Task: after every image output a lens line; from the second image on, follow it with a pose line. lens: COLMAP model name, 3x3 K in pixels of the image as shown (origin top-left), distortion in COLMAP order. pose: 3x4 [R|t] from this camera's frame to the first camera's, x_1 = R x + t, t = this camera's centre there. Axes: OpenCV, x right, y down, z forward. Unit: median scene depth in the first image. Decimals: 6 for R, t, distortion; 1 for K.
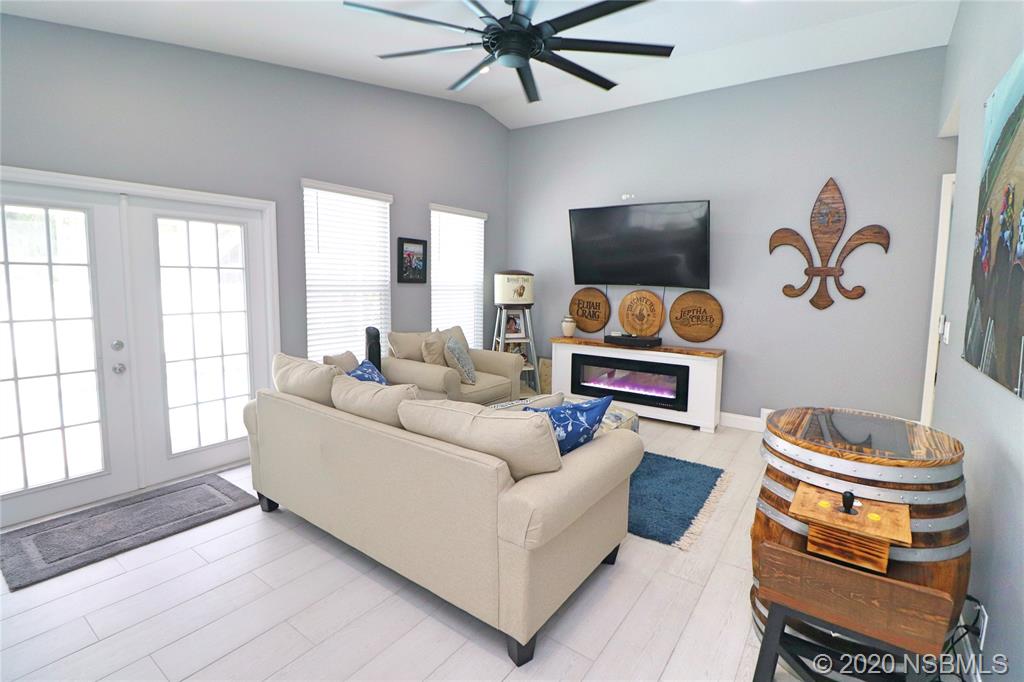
lens RADIAL K [[474.9, 0, 513.2], [0, 474.9, 338.1], [0, 0, 1]] dist [0.000219, 0.000916]
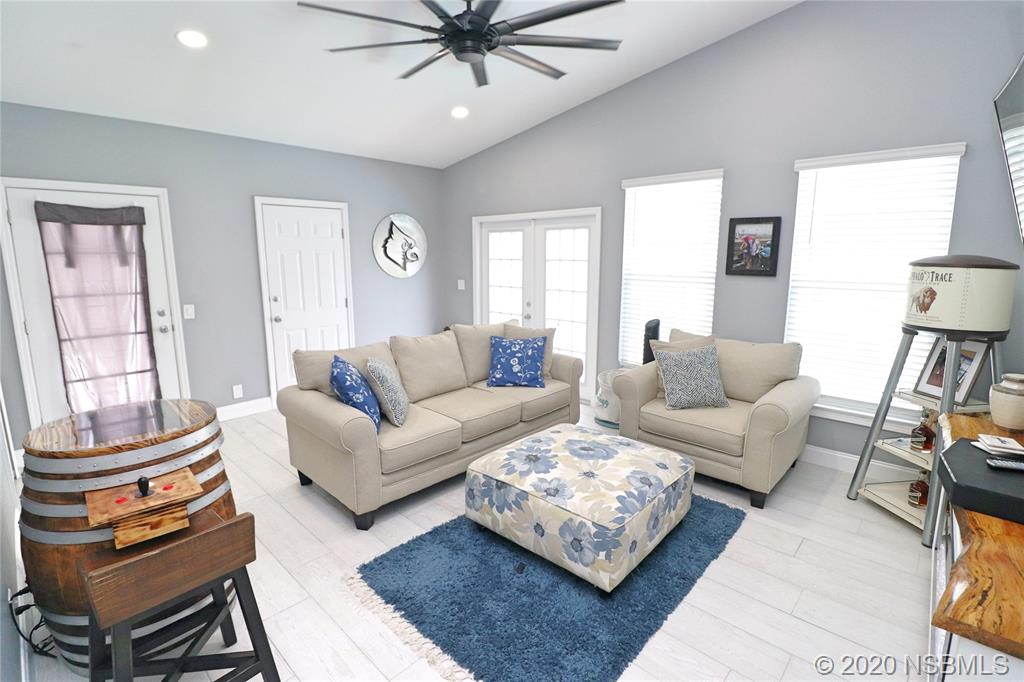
lens RADIAL K [[474.9, 0, 514.9], [0, 474.9, 338.7], [0, 0, 1]] dist [0.000219, 0.000916]
pose [[-0.134576, 0.154499, -0.978785, 0.621118], [-0.128820, 0.976660, 0.171875, -0.102488], [0.982494, 0.149217, -0.111533, 0.747907]]
